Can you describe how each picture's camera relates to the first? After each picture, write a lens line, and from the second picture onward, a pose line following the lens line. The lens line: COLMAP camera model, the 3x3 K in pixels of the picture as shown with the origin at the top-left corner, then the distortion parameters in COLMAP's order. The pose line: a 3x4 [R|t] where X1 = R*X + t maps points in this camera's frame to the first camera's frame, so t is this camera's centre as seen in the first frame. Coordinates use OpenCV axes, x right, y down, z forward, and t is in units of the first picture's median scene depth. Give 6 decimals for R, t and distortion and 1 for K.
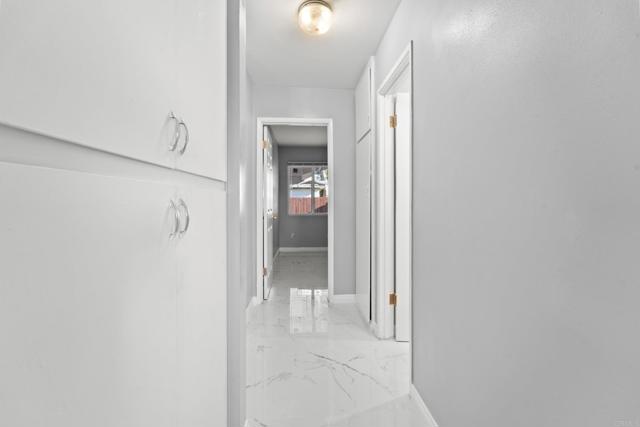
lens RADIAL K [[265.0, 0, 320.0], [0, 265.0, 213.5], [0, 0, 1]] dist [0.000479, -0.000006]
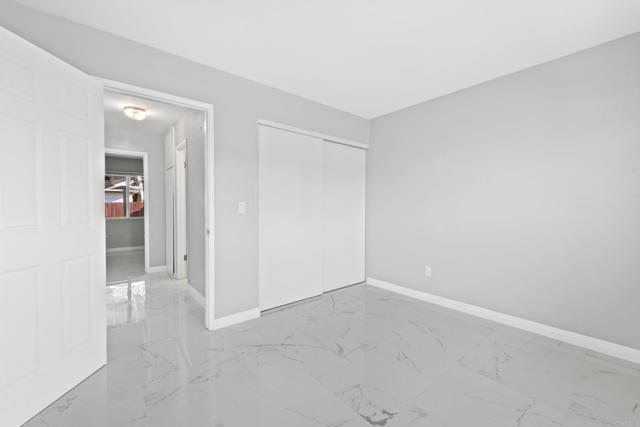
lens RADIAL K [[265.0, 0, 320.0], [0, 265.0, 213.5], [0, 0, 1]] dist [0.000479, -0.000006]
pose [[0.814719, -0.012585, 0.579719, -0.016941], [0.023870, 0.999645, -0.011845, 0.017225], [-0.579364, 0.023488, 0.814730, -0.434050]]
